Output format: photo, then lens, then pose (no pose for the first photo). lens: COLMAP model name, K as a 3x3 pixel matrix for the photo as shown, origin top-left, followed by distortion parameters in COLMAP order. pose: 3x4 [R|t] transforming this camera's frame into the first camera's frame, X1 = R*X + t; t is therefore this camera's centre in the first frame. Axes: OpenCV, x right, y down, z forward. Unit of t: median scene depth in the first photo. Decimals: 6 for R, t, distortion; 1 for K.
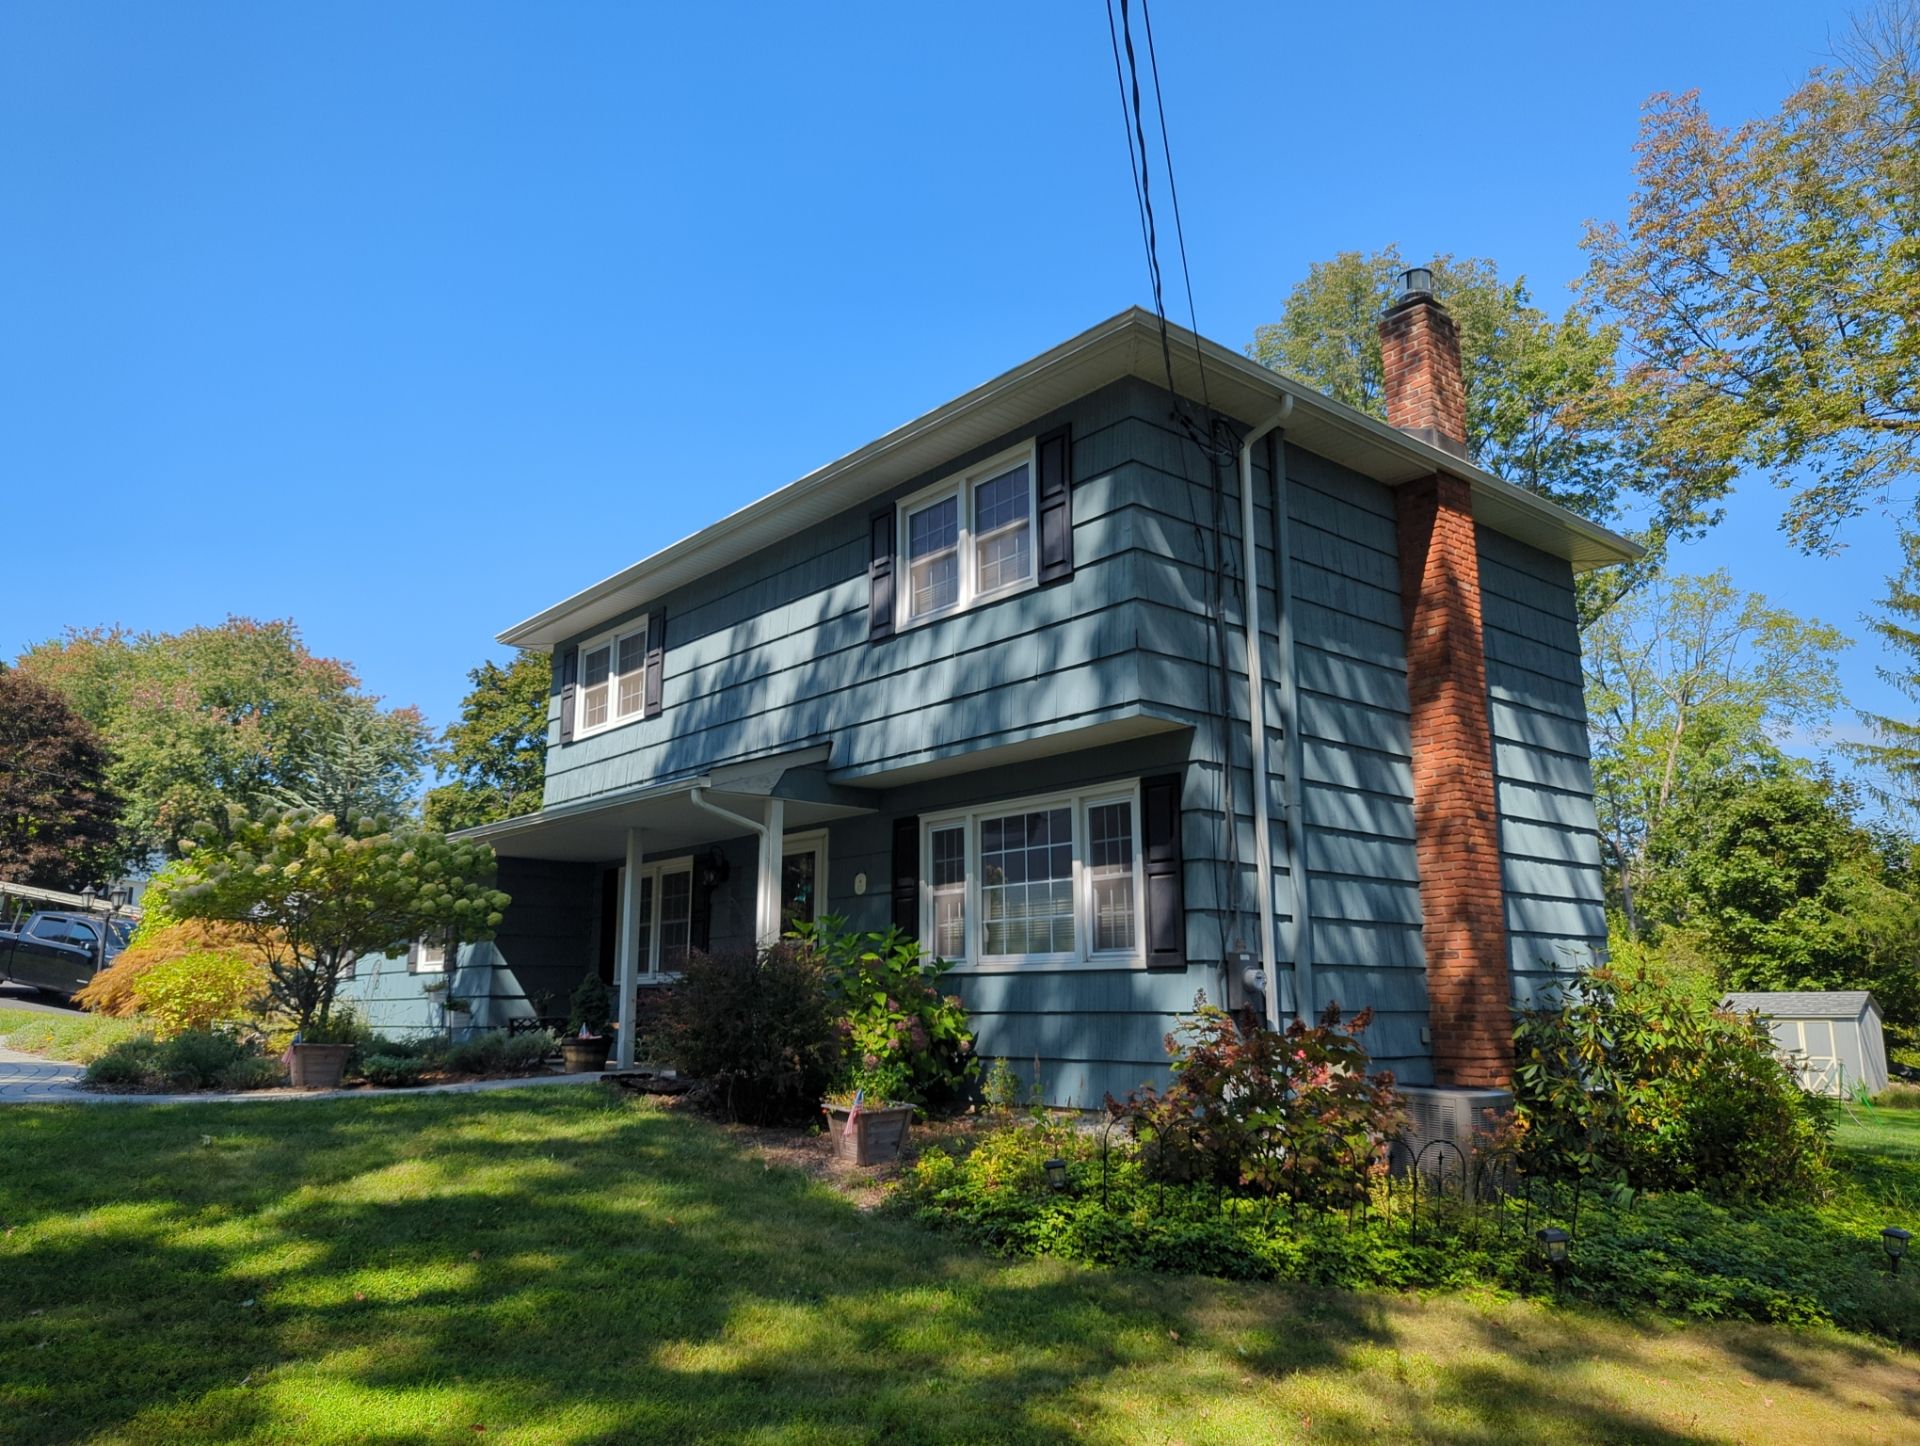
lens RADIAL K [[1369.8, 0, 970.7], [0, 1369.8, 729.7], [0, 0, 1]] dist [0.028781, -0.008866]
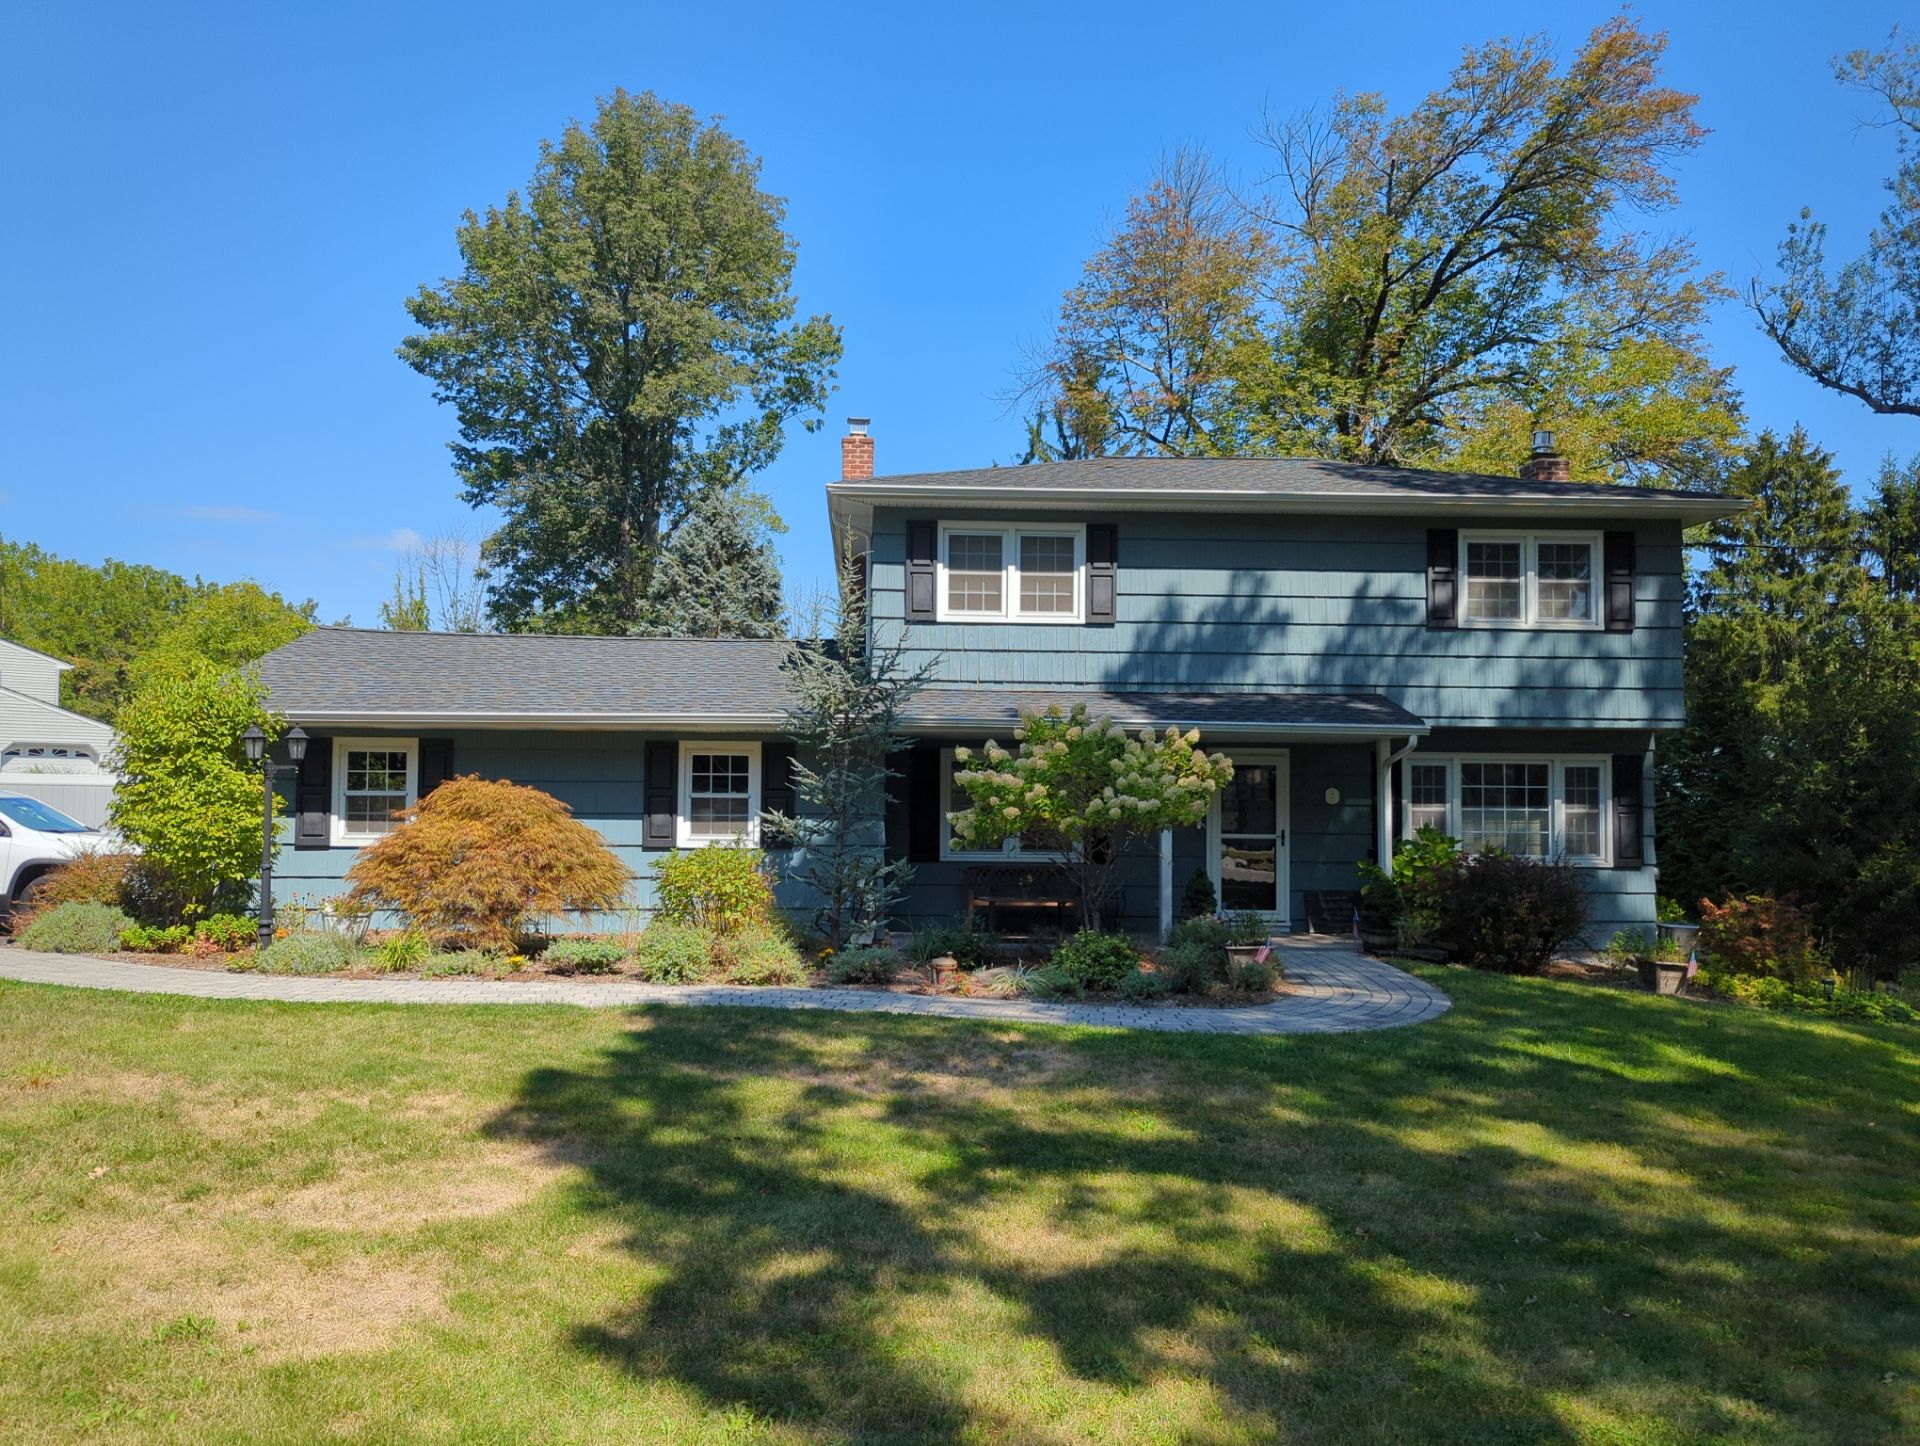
lens RADIAL K [[1369.8, 0, 941.8], [0, 1369.8, 735.2], [0, 0, 1]] dist [0.028781, -0.008866]
pose [[0.610837, 0.032850, 0.791074, -1.542135], [-0.169186, 0.981477, 0.089883, -0.000778], [-0.773469, -0.188742, 0.605081, 0.562368]]
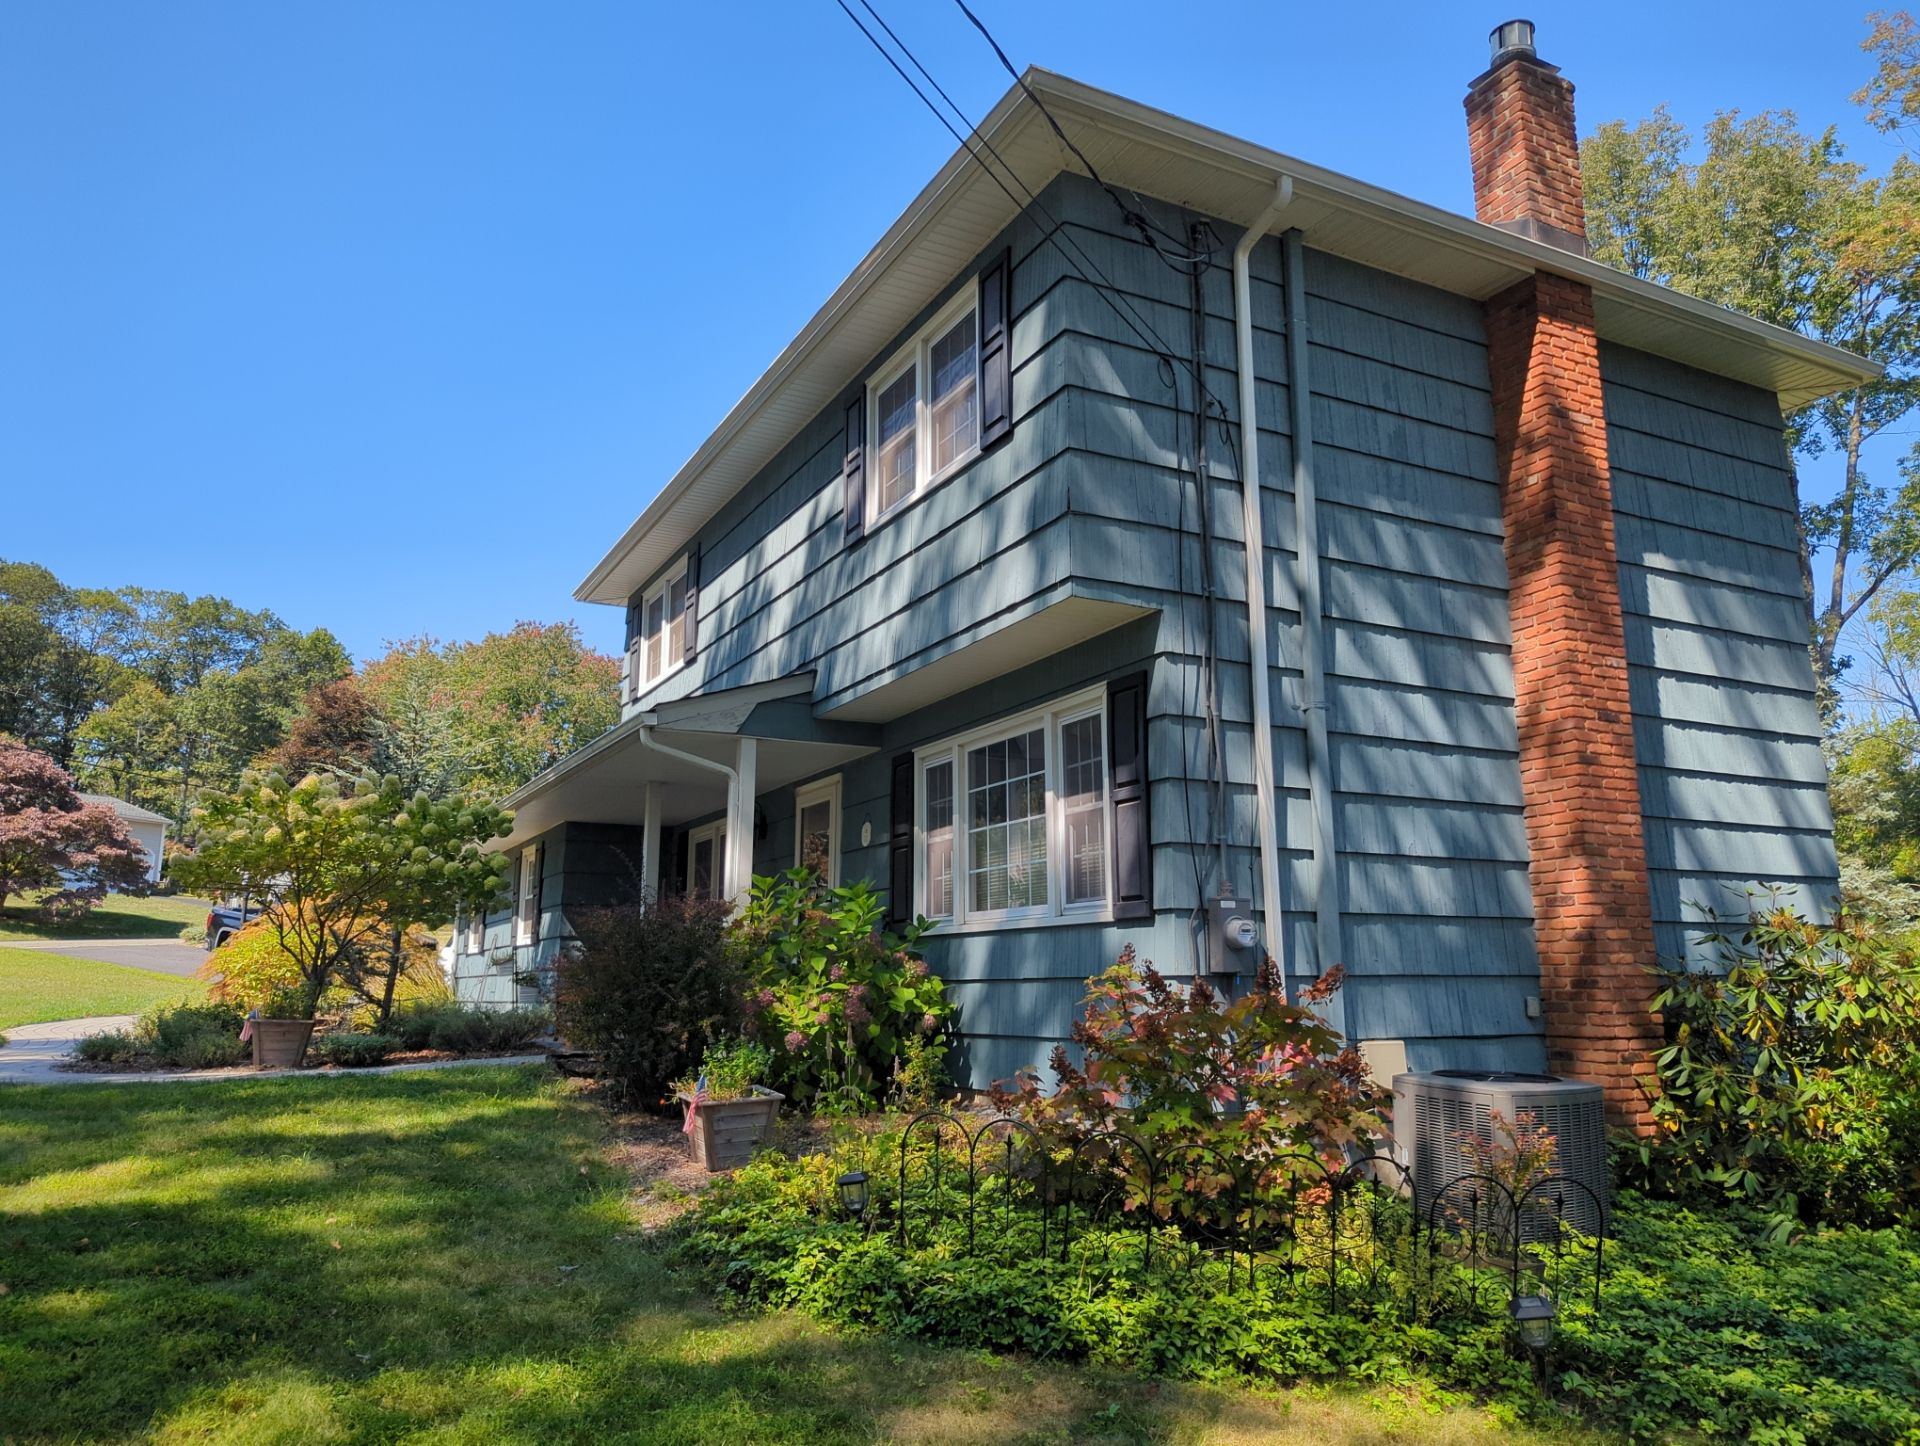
lens RADIAL K [[1369.8, 0, 985.1], [0, 1369.8, 712.3], [0, 0, 1]] dist [0.028781, -0.008866]
pose [[0.977211, -0.047388, -0.206915, 0.196795], [0.048009, 0.998845, -0.002023, 0.046243], [0.206772, -0.007957, 0.978357, 0.193055]]
